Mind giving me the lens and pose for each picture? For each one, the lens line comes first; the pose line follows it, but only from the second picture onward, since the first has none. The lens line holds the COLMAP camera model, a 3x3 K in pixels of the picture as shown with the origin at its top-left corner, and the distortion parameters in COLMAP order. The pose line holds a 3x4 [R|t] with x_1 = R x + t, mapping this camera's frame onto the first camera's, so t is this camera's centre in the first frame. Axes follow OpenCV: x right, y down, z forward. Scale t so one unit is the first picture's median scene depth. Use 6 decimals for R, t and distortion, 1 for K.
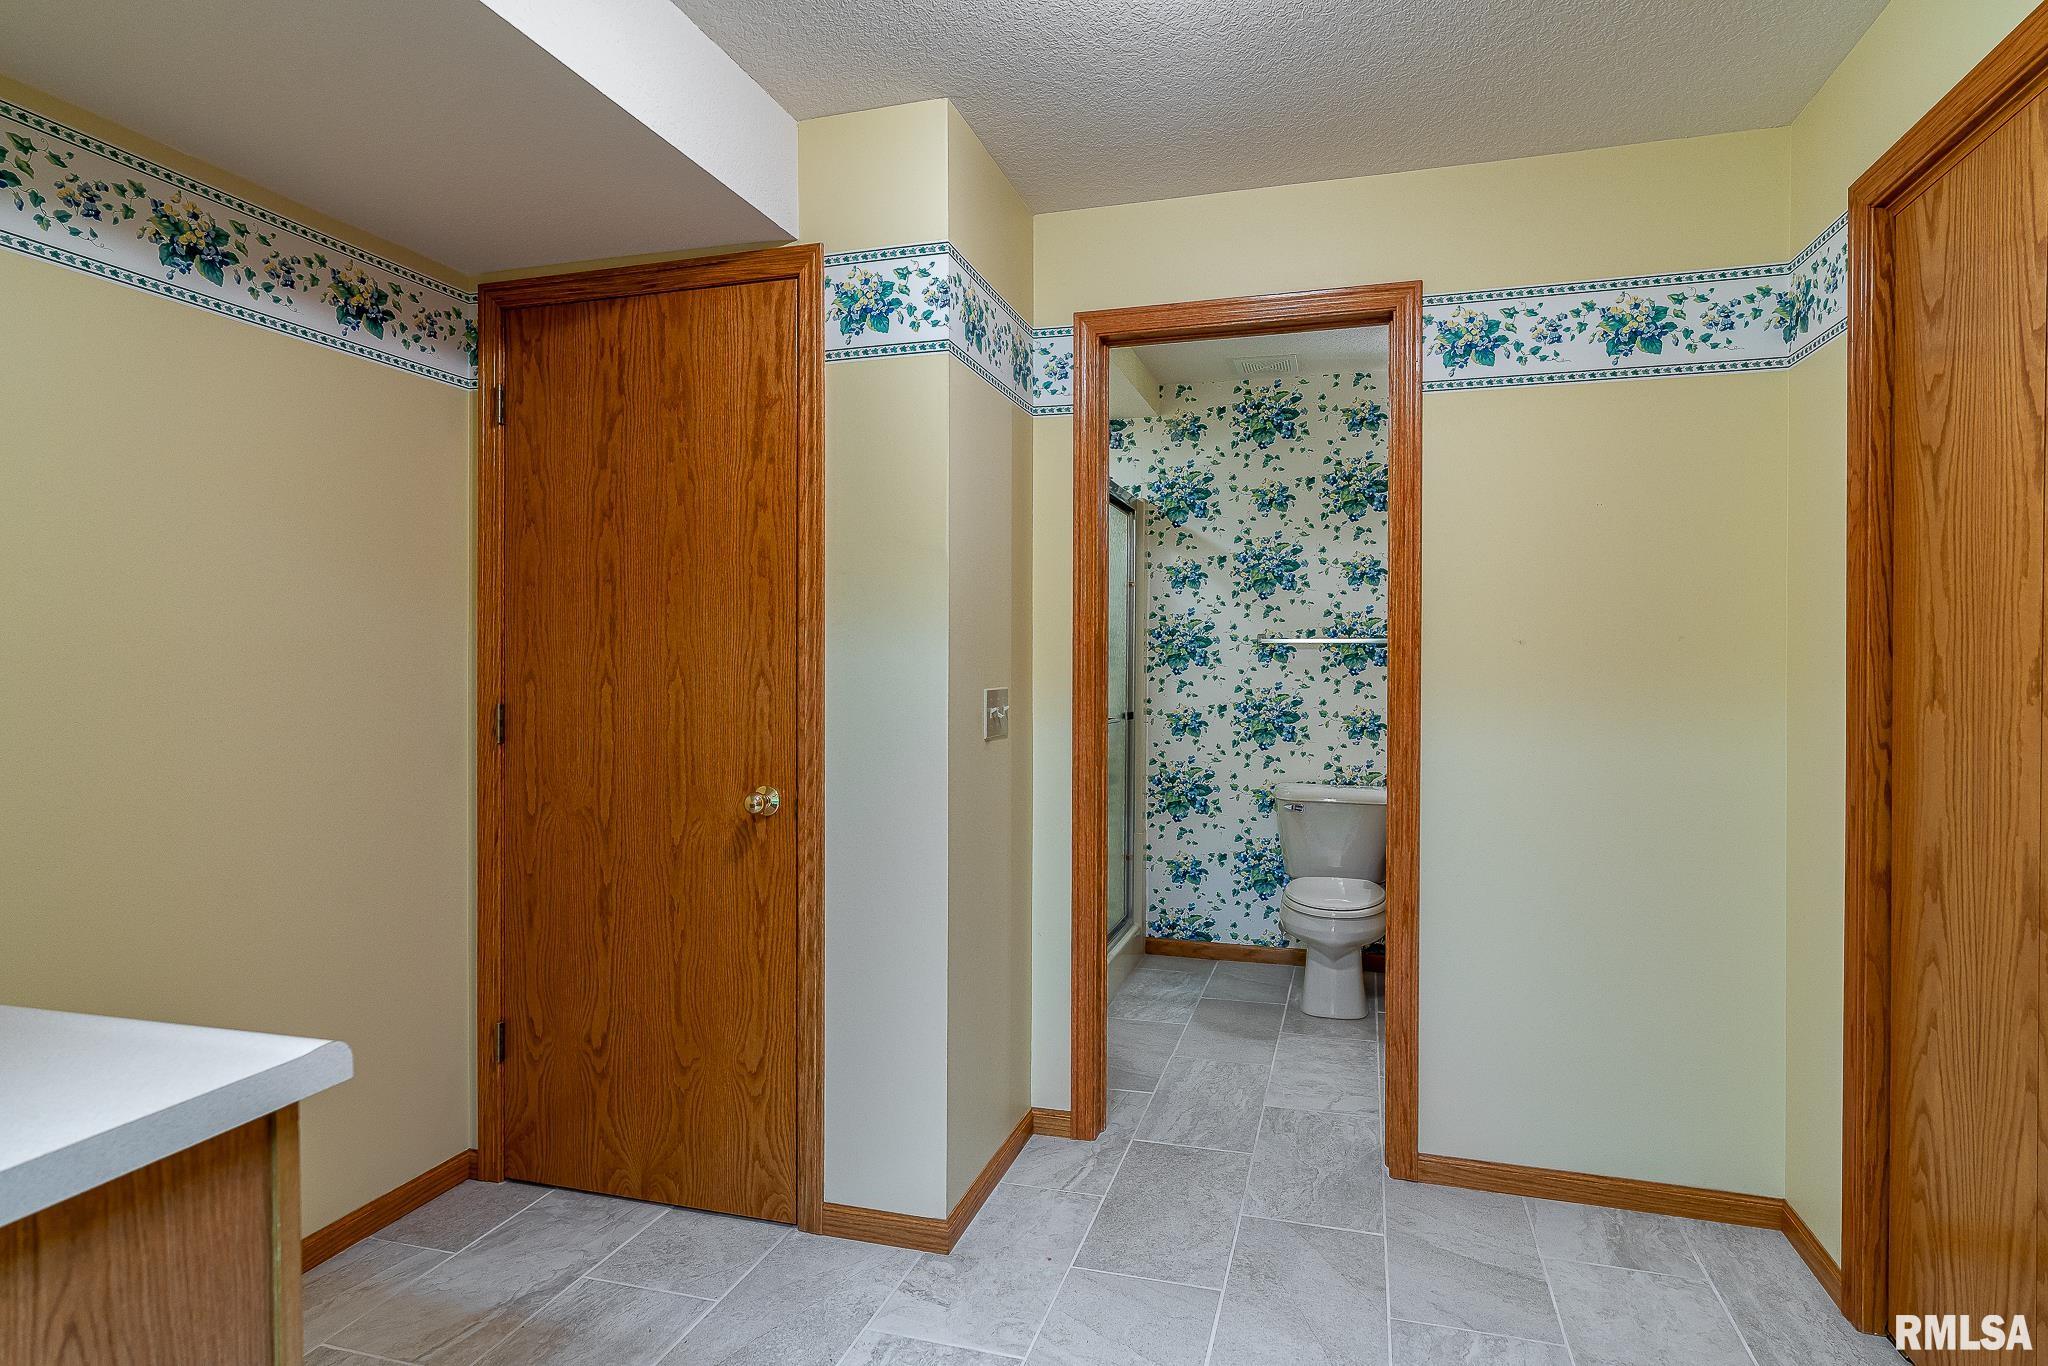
lens RADIAL K [[1102.4, 0, 1024.0], [0, 1102.4, 683.0], [0, 0, 1]] dist [-0.064649, 0.028292]
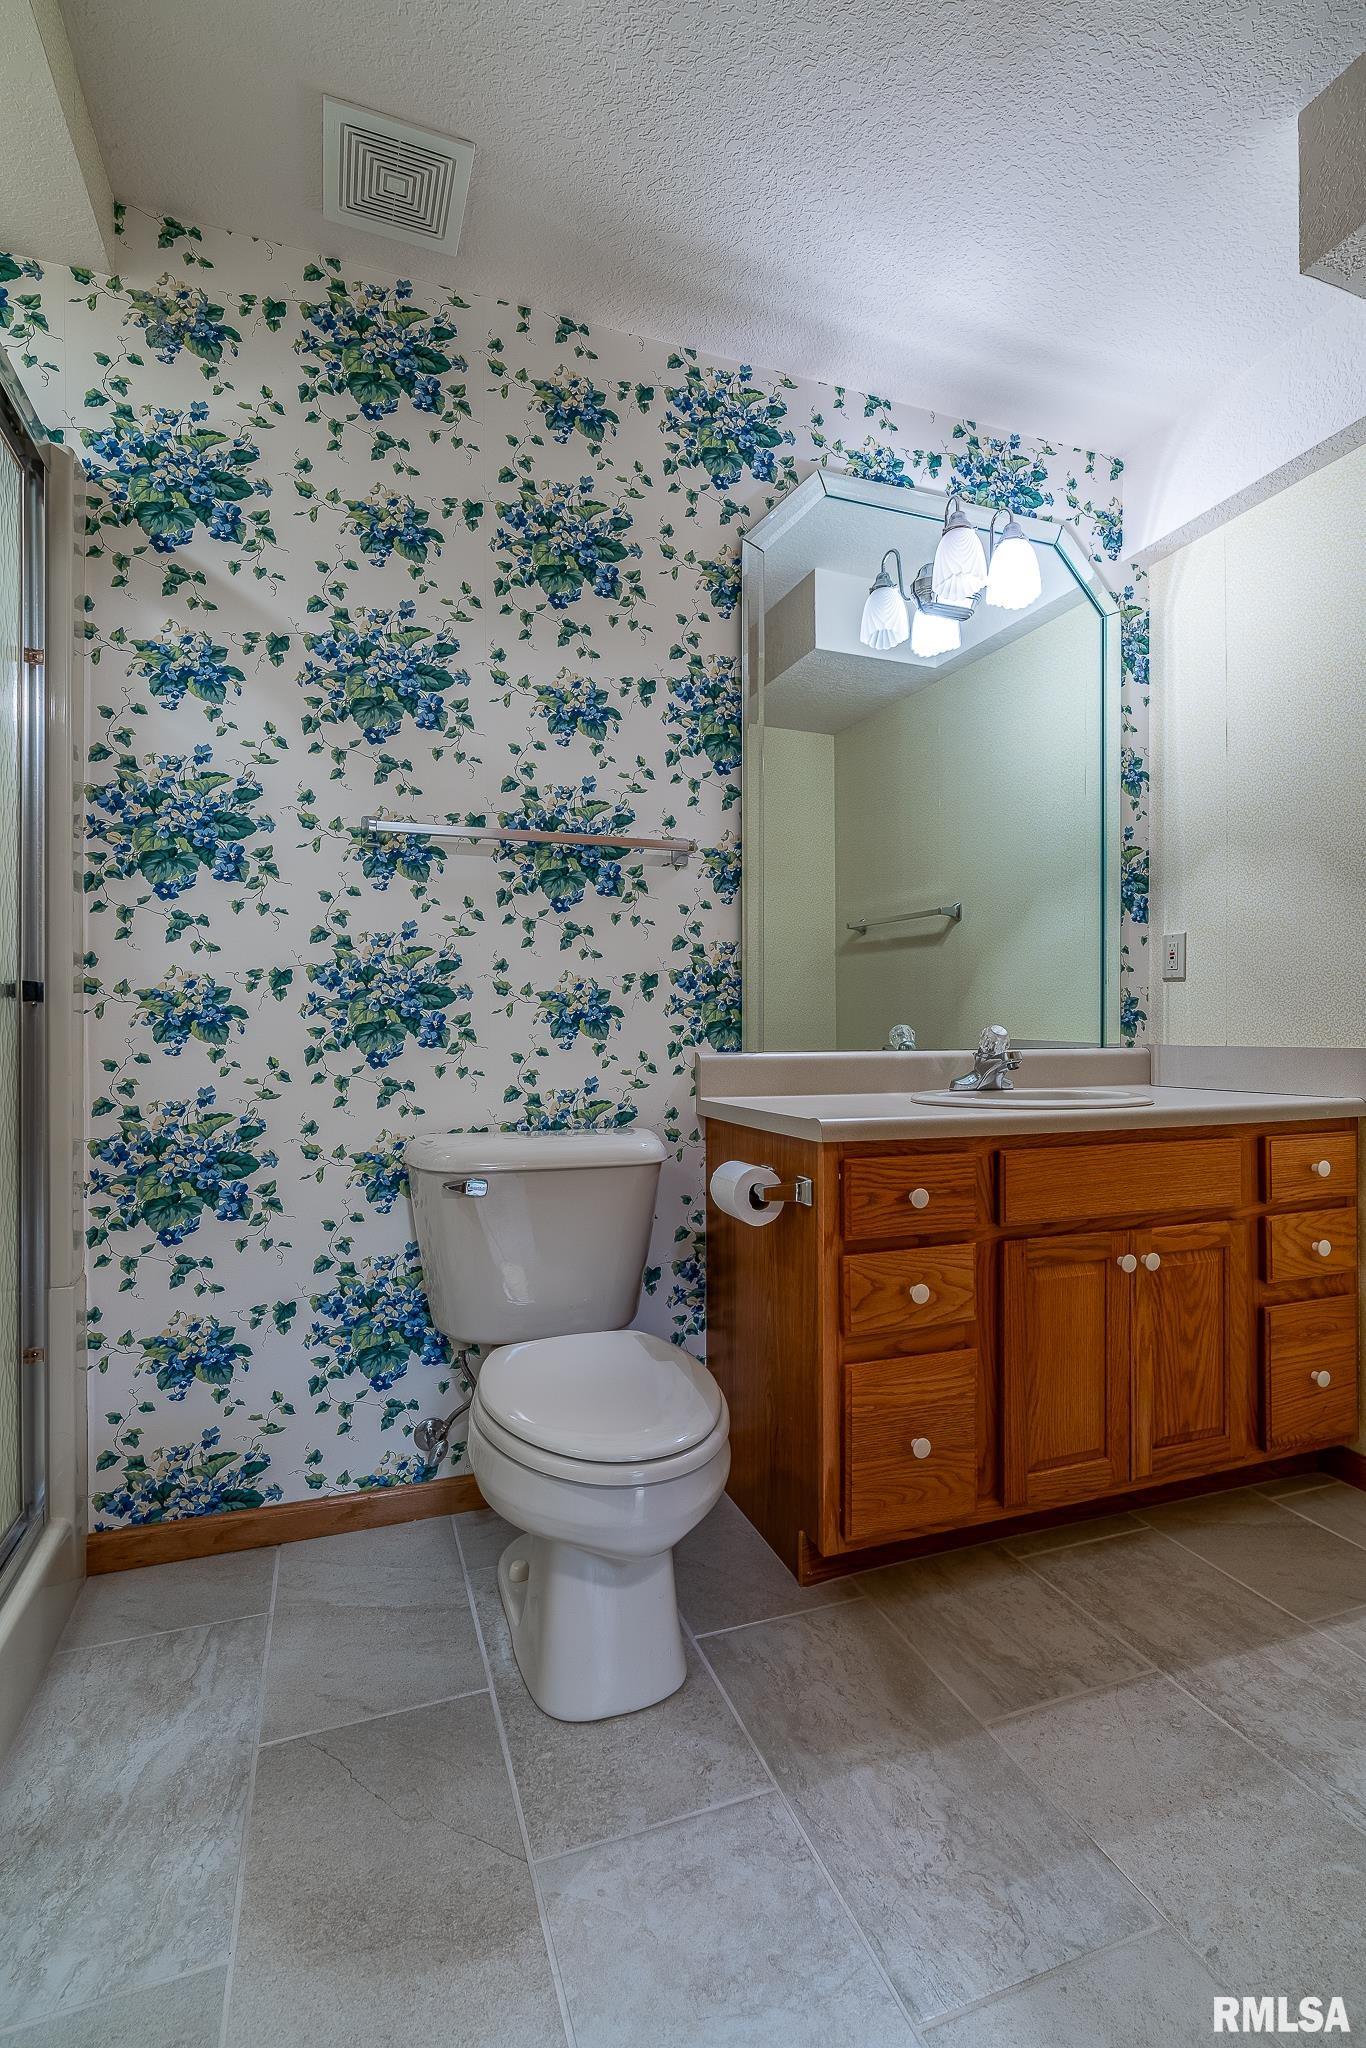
lens RADIAL K [[965.5, 0, 683.0], [0, 965.5, 1024.0], [0, 0, 1]] dist [-0.002646, 0.000785]
pose [[0.800002, -0.006640, 0.599960, 0.075751], [0.011920, 0.999917, -0.004829, 0.045924], [-0.599878, 0.011015, 0.800015, 0.589986]]
